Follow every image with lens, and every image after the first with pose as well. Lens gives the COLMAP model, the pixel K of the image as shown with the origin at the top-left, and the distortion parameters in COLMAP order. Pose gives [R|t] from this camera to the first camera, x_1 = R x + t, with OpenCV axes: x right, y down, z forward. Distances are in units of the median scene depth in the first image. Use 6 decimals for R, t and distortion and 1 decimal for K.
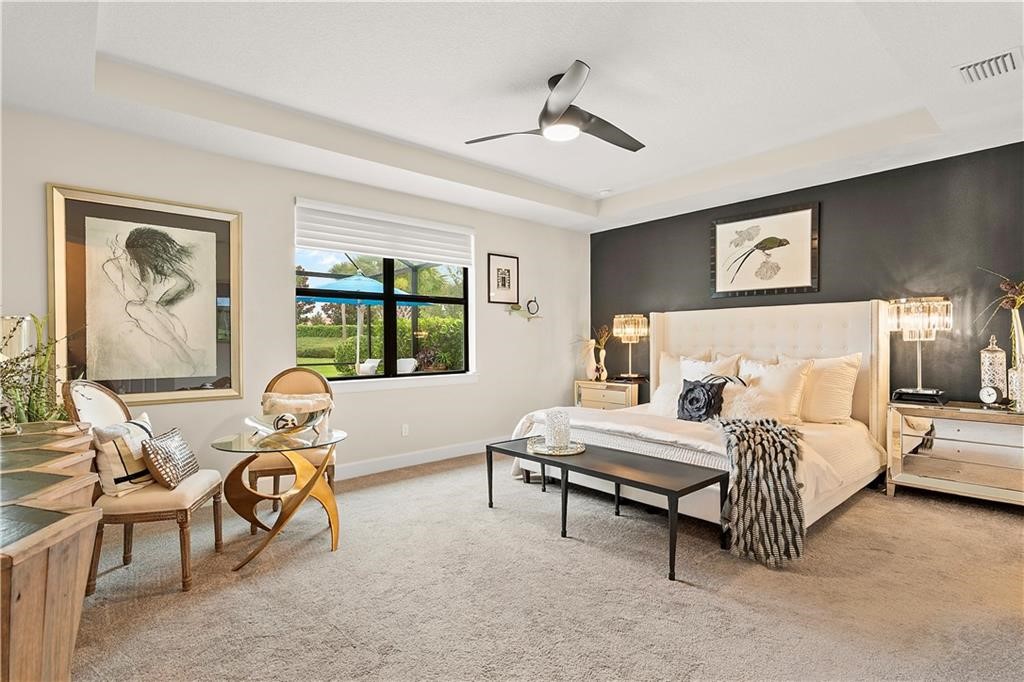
lens RADIAL K [[495.1, 0, 509.6], [0, 495.1, 342.7], [0, 0, 1]] dist [0.000465, 0.000912]
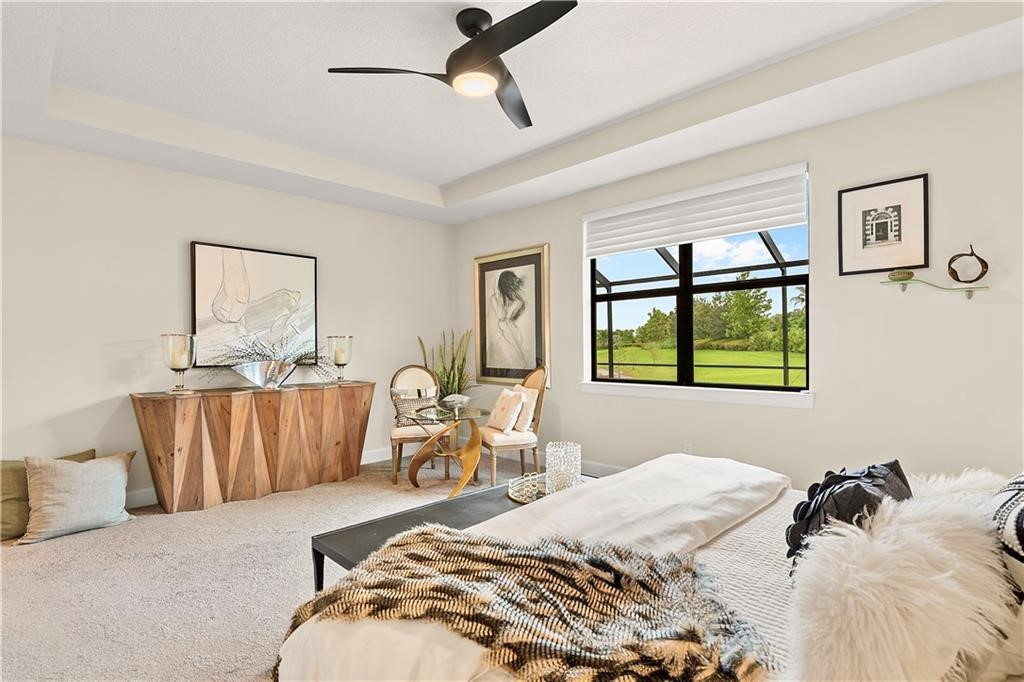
lens RADIAL K [[495.1, 0, 509.6], [0, 495.1, 342.7], [0, 0, 1]] dist [0.000465, 0.000912]
pose [[0.070315, -0.001318, -0.997524, 0.730355], [0.007234, 0.999974, -0.000812, -0.005508], [0.997499, -0.007159, 0.070322, 0.809673]]
